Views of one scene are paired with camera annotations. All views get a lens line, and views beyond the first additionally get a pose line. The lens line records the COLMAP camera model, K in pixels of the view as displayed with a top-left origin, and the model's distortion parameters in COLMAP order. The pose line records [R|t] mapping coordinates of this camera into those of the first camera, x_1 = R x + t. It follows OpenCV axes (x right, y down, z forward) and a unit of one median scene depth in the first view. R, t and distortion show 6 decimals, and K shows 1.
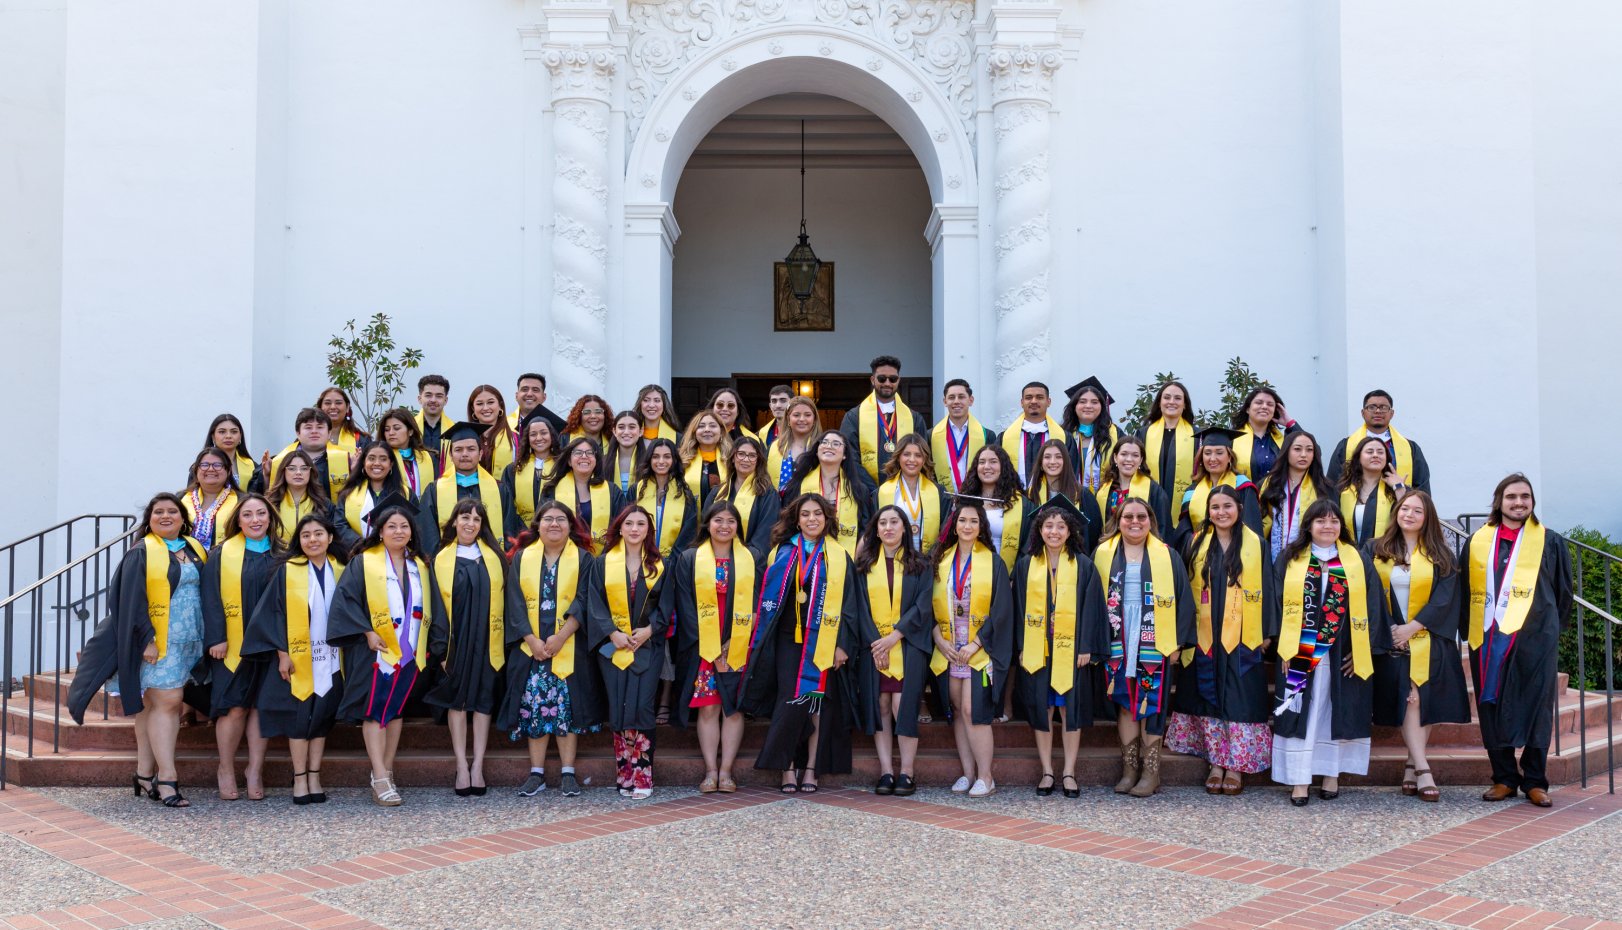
lens RADIAL K [[8499.4, 0, 811.0], [0, 8499.4, 465.0], [0, 0, 1]] dist [-0.015154, 0.490368]
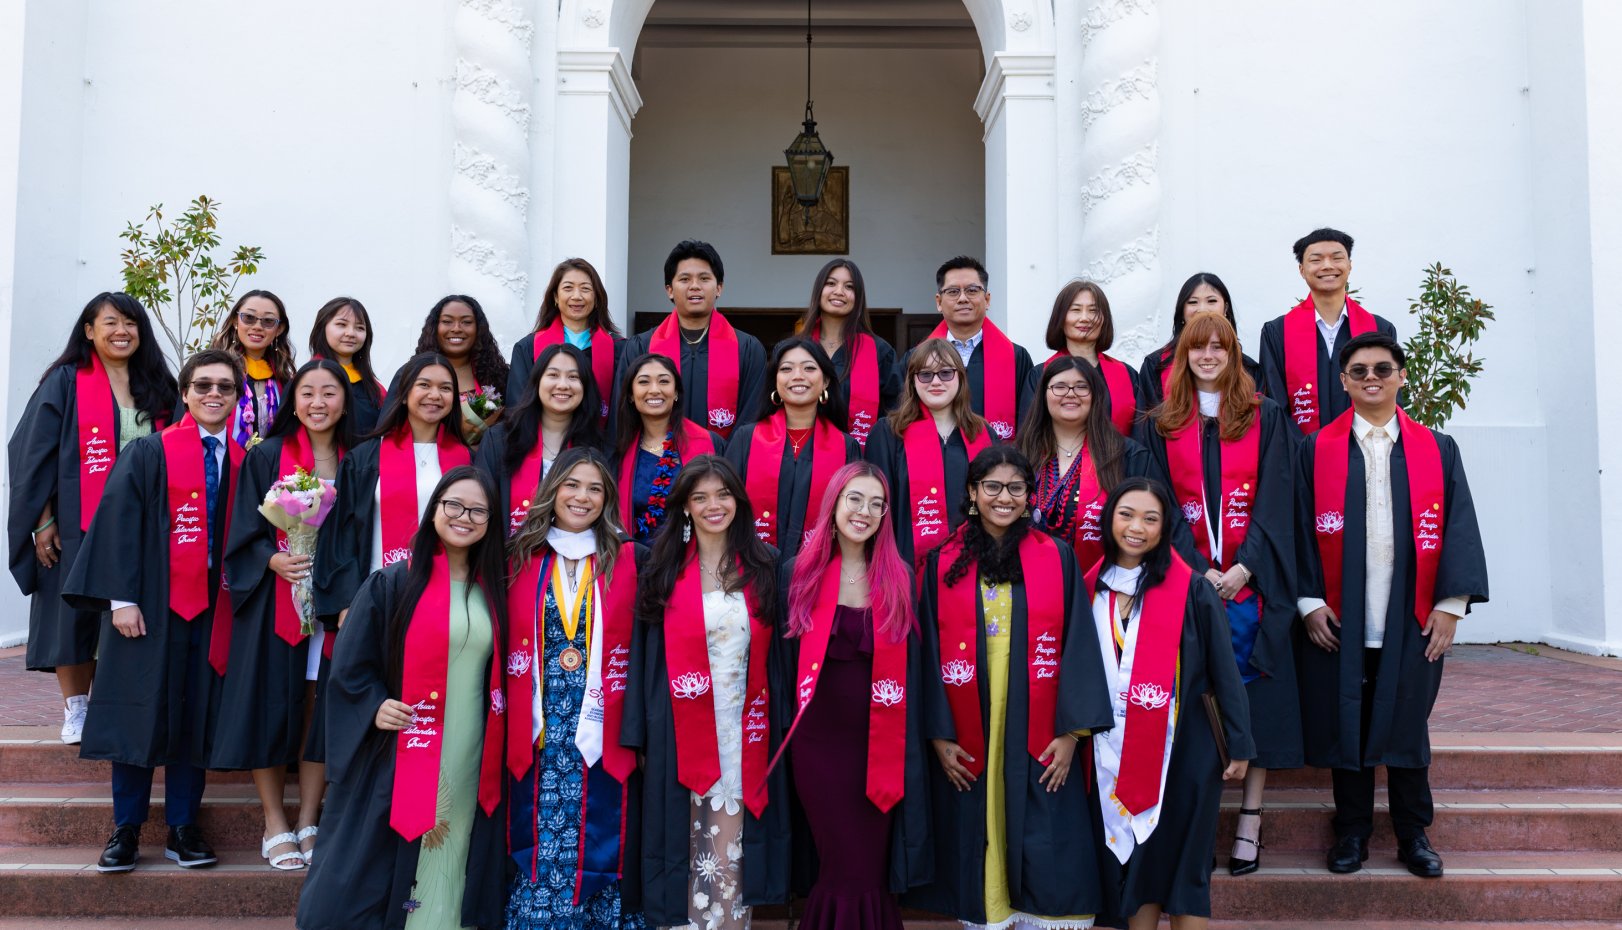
lens RADIAL K [[8499.4, 0, 811.0], [0, 8499.4, 465.0], [0, 0, 1]] dist [-0.015154, 0.490368]
pose [[0.999981, 0.006112, -0.000846, 0.000075], [-0.006109, 0.999977, 0.002923, 0.001841], [0.000864, -0.002918, 0.999995, 0.294241]]
